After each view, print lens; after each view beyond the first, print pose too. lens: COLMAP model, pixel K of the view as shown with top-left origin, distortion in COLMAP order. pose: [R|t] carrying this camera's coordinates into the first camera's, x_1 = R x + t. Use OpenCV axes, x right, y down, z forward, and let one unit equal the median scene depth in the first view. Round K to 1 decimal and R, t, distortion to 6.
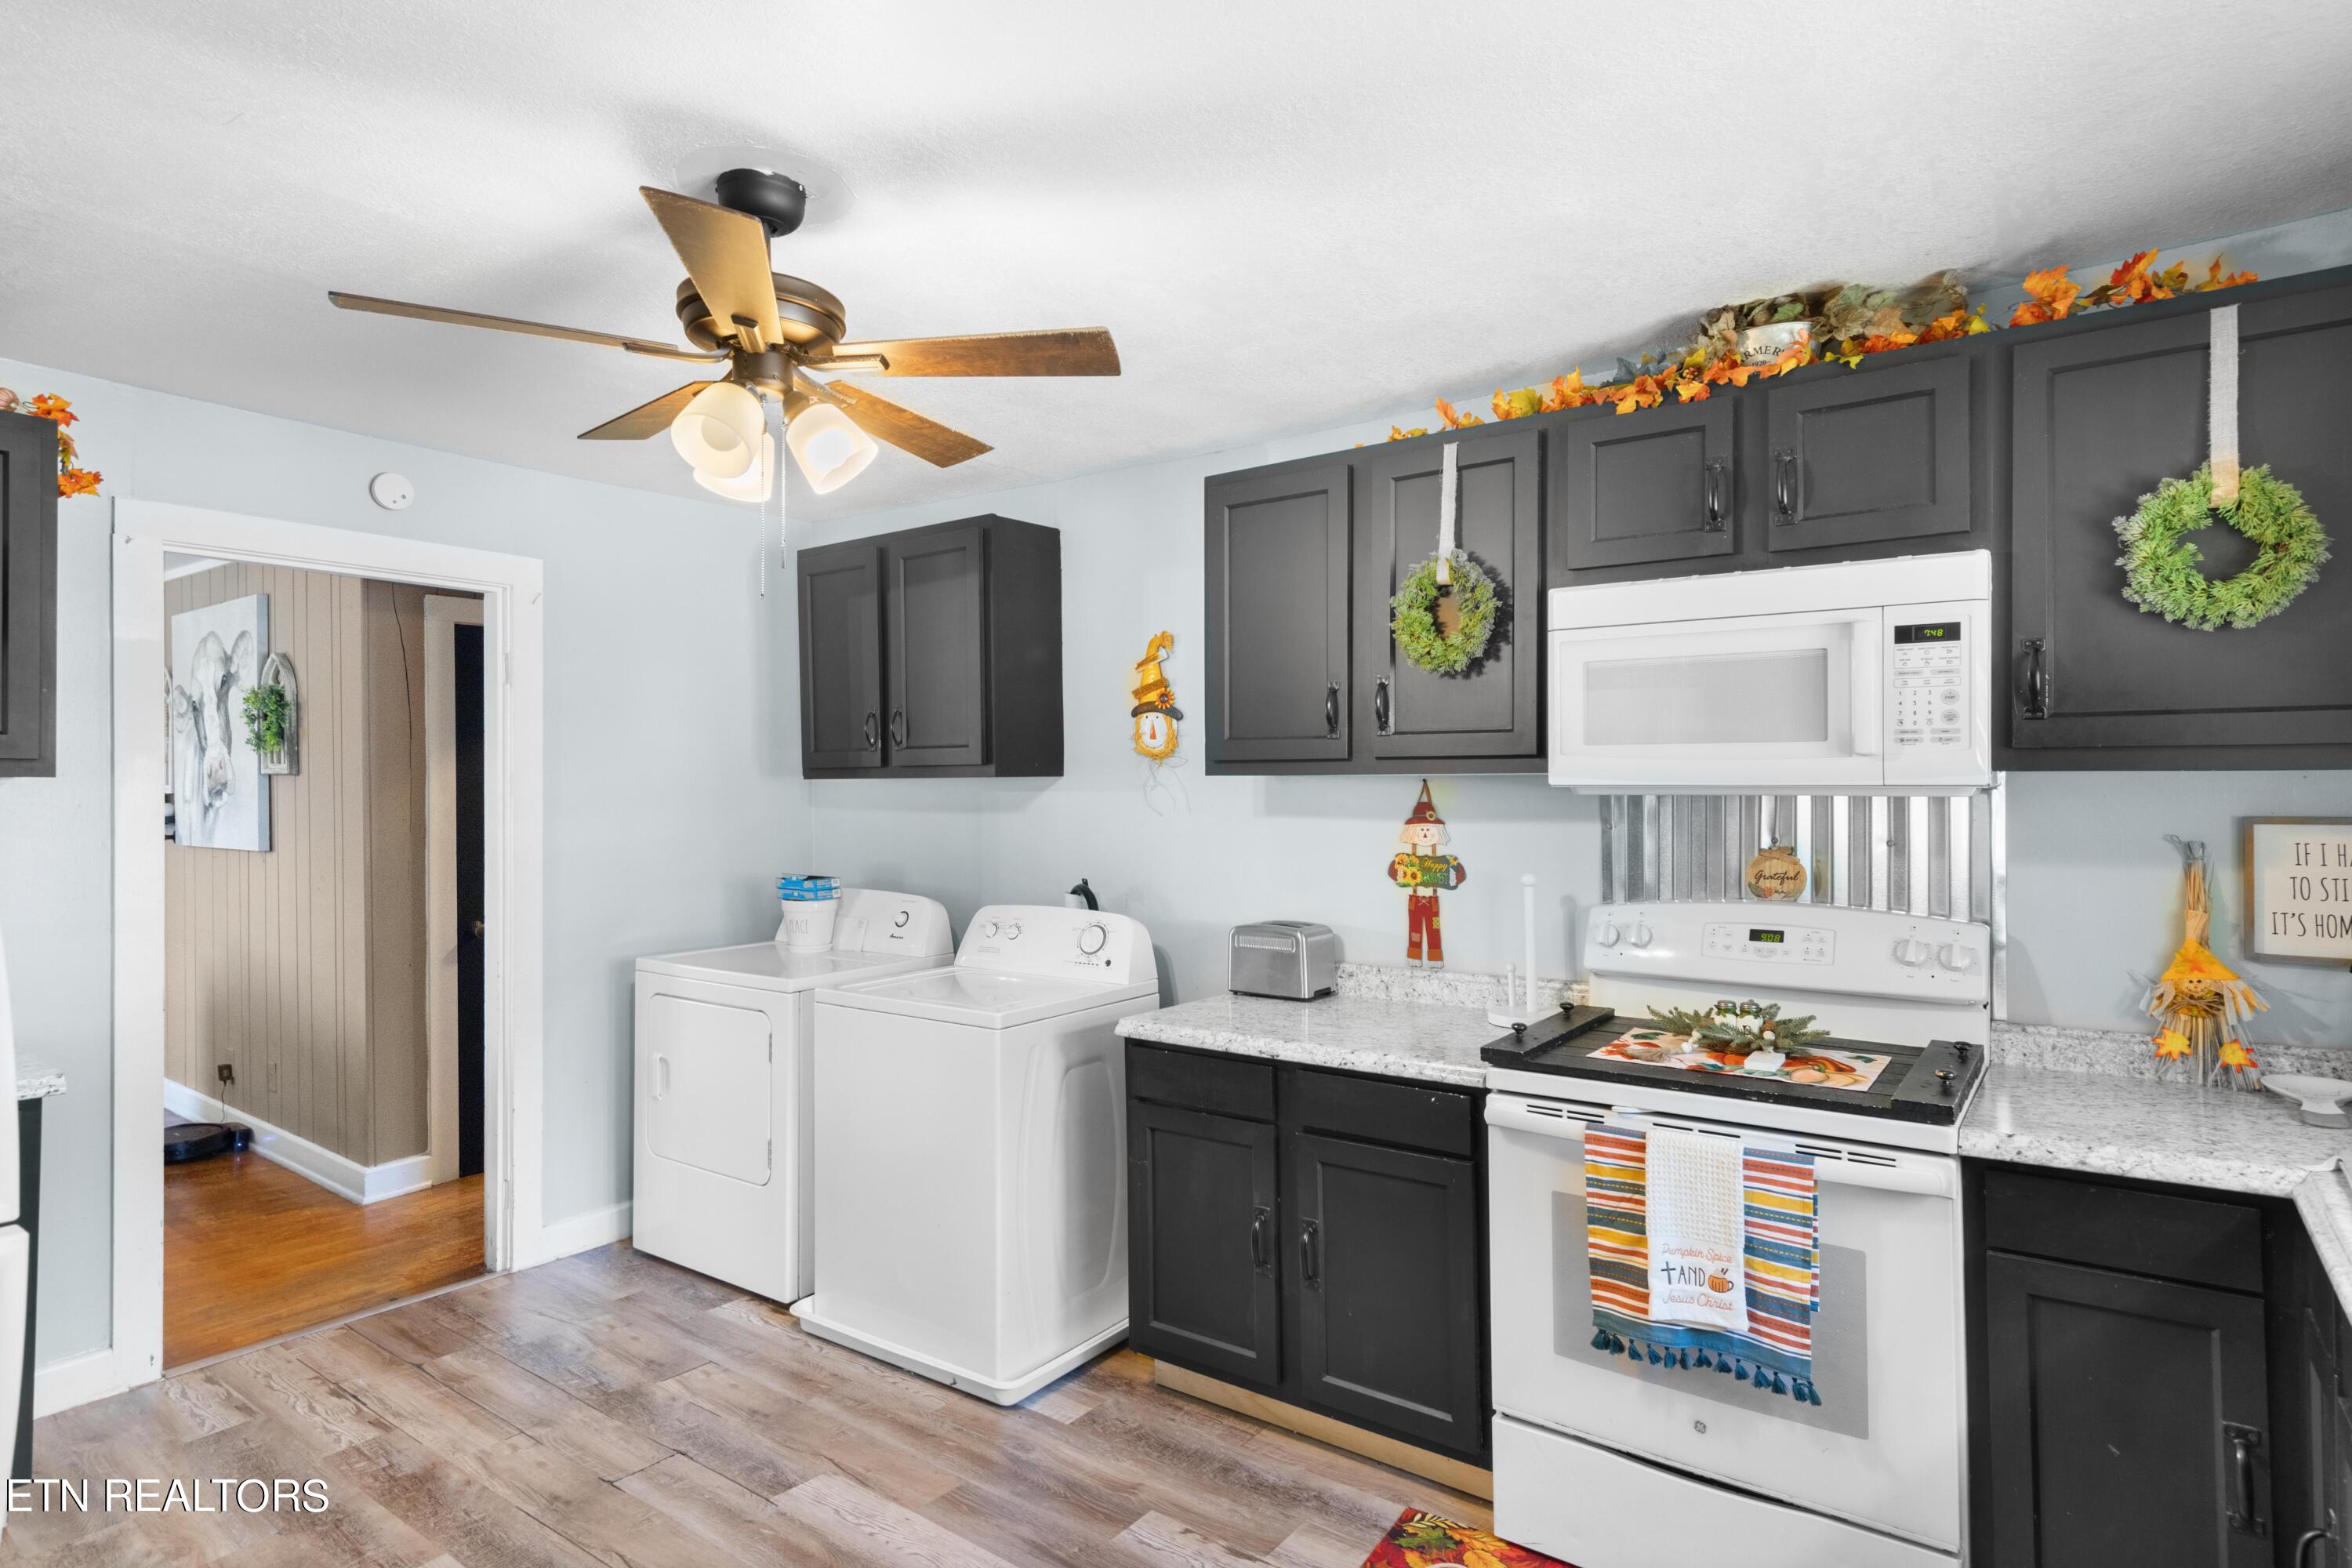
lens RADIAL K [[1280.8, 0, 1157.2], [0, 1280.8, 784.8], [0, 0, 1]] dist [0.005655, 0.000572]
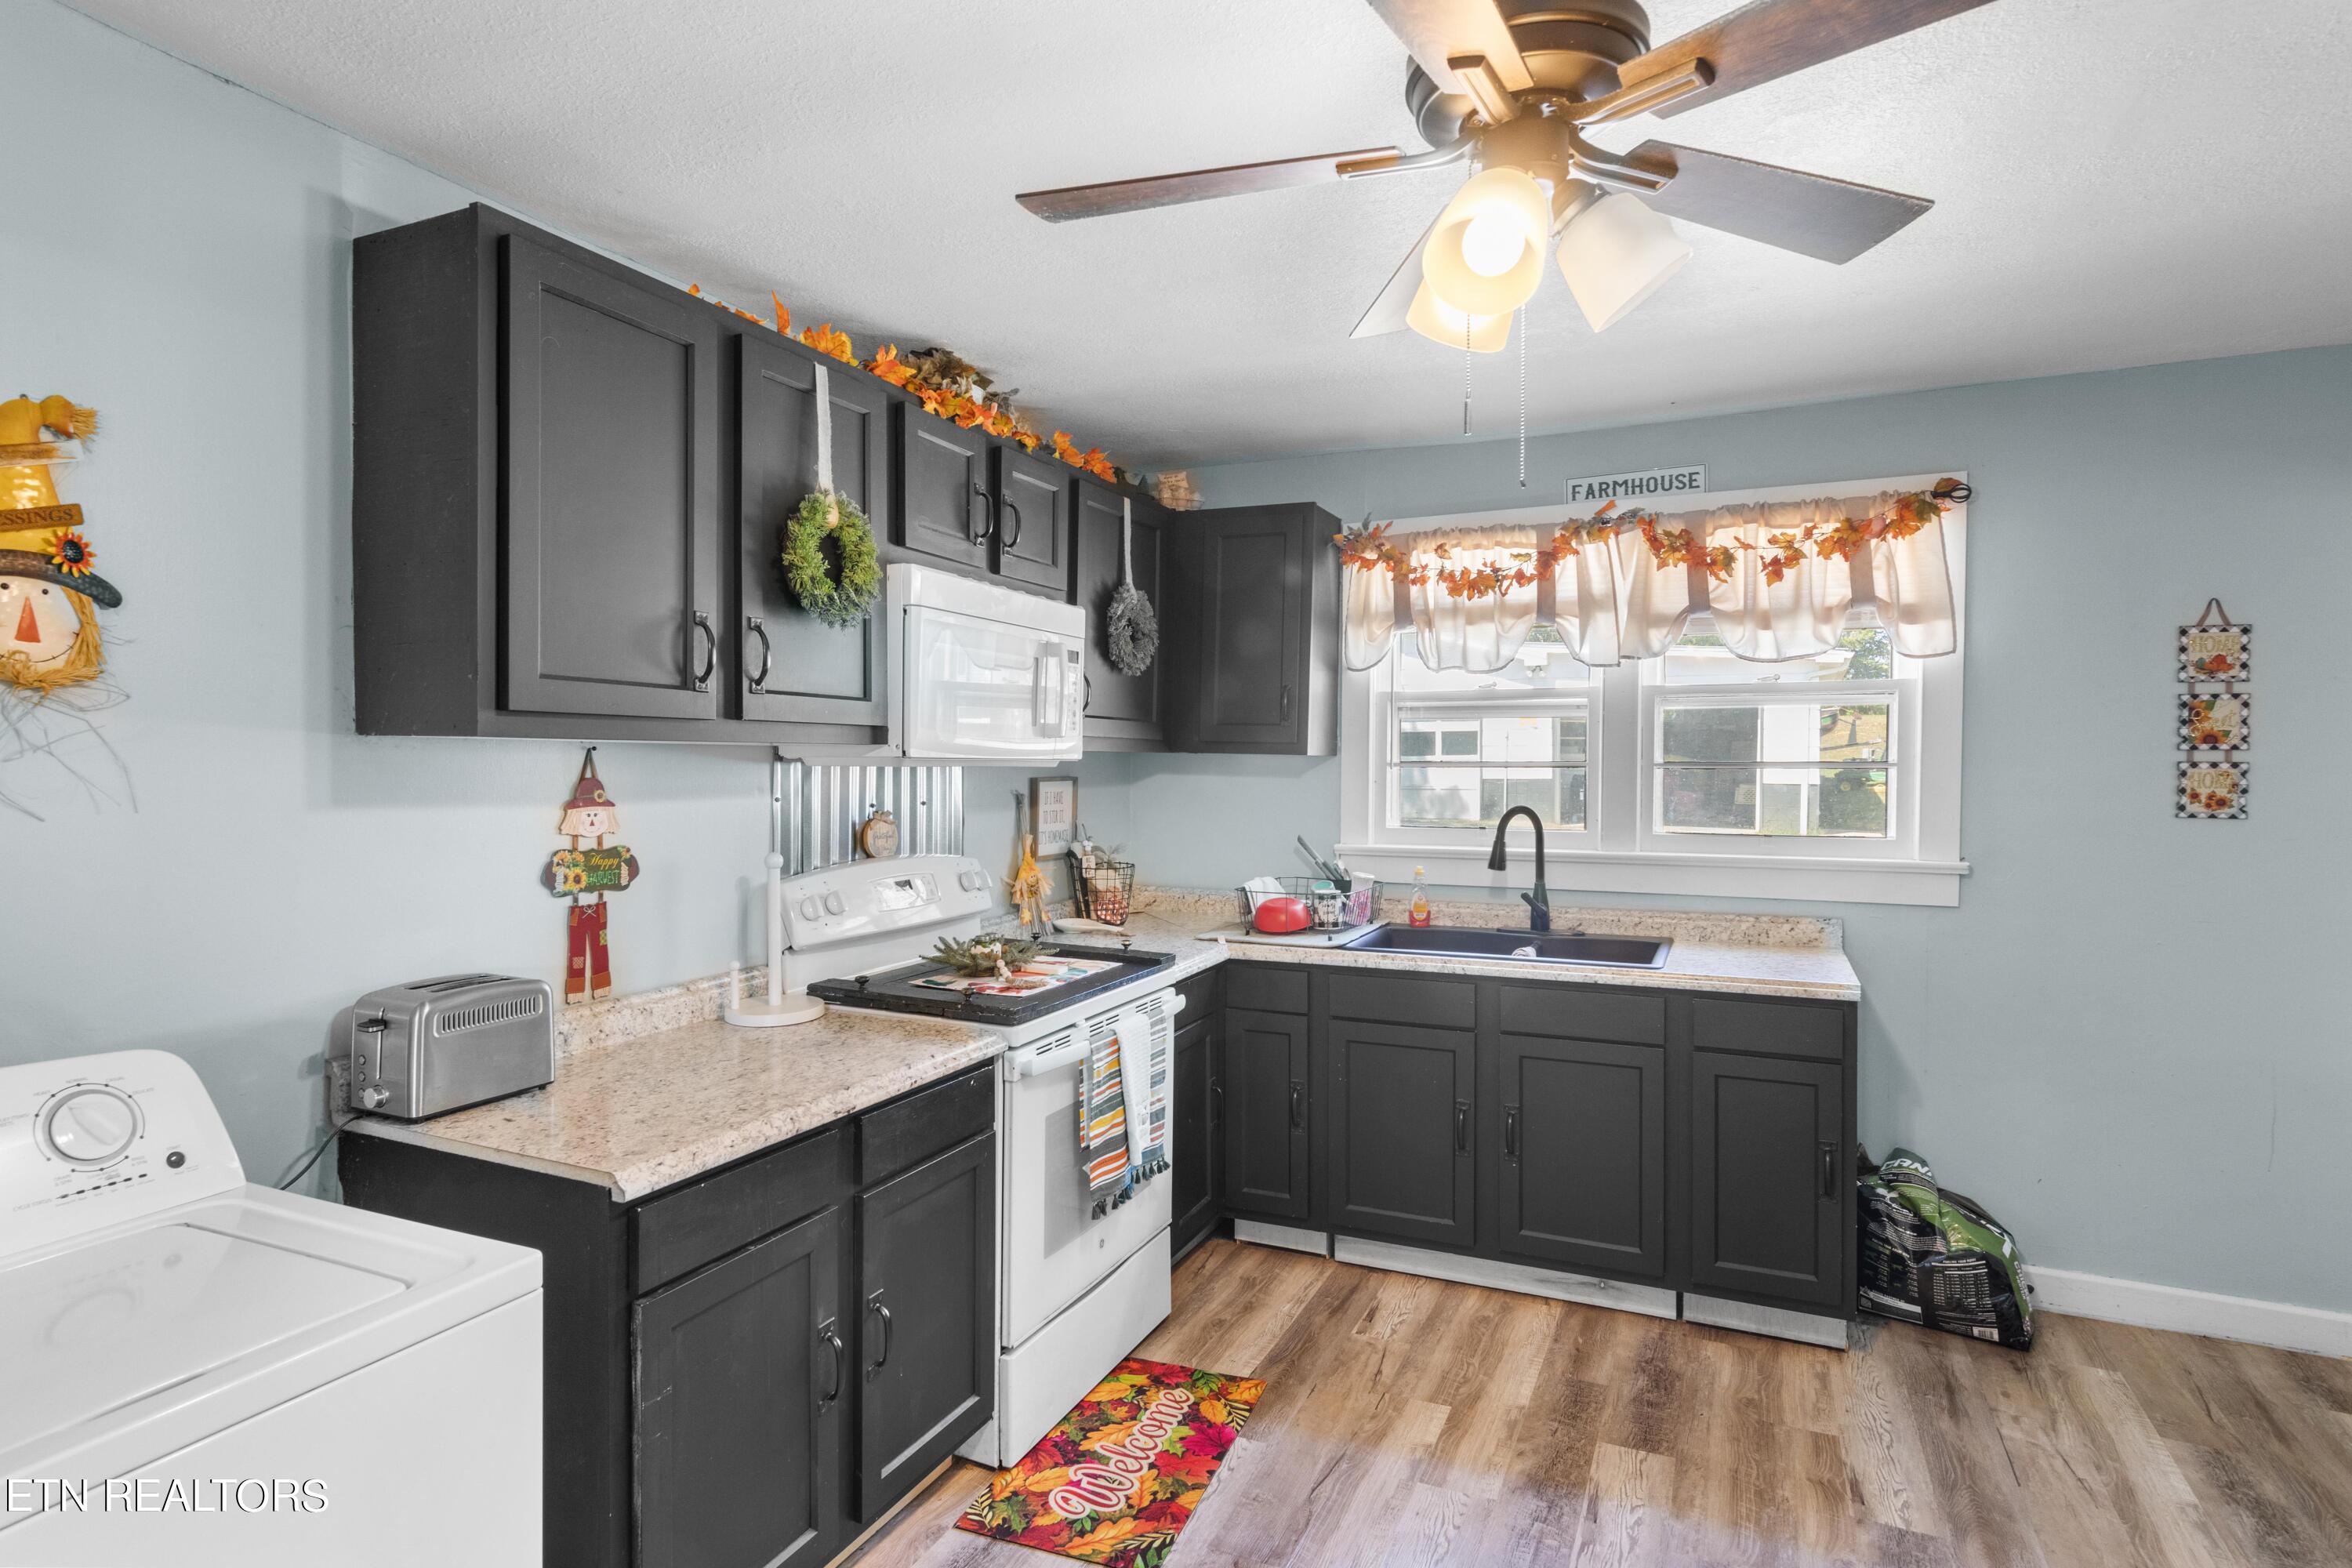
lens RADIAL K [[1280.8, 0, 1169.7], [0, 1280.8, 781.7], [0, 0, 1]] dist [0.005655, 0.000572]
pose [[-0.242693, -0.015411, 0.969981, -0.593057], [-0.005762, 0.999879, 0.014444, 0.003066], [-0.970086, -0.002083, -0.242753, 0.855848]]
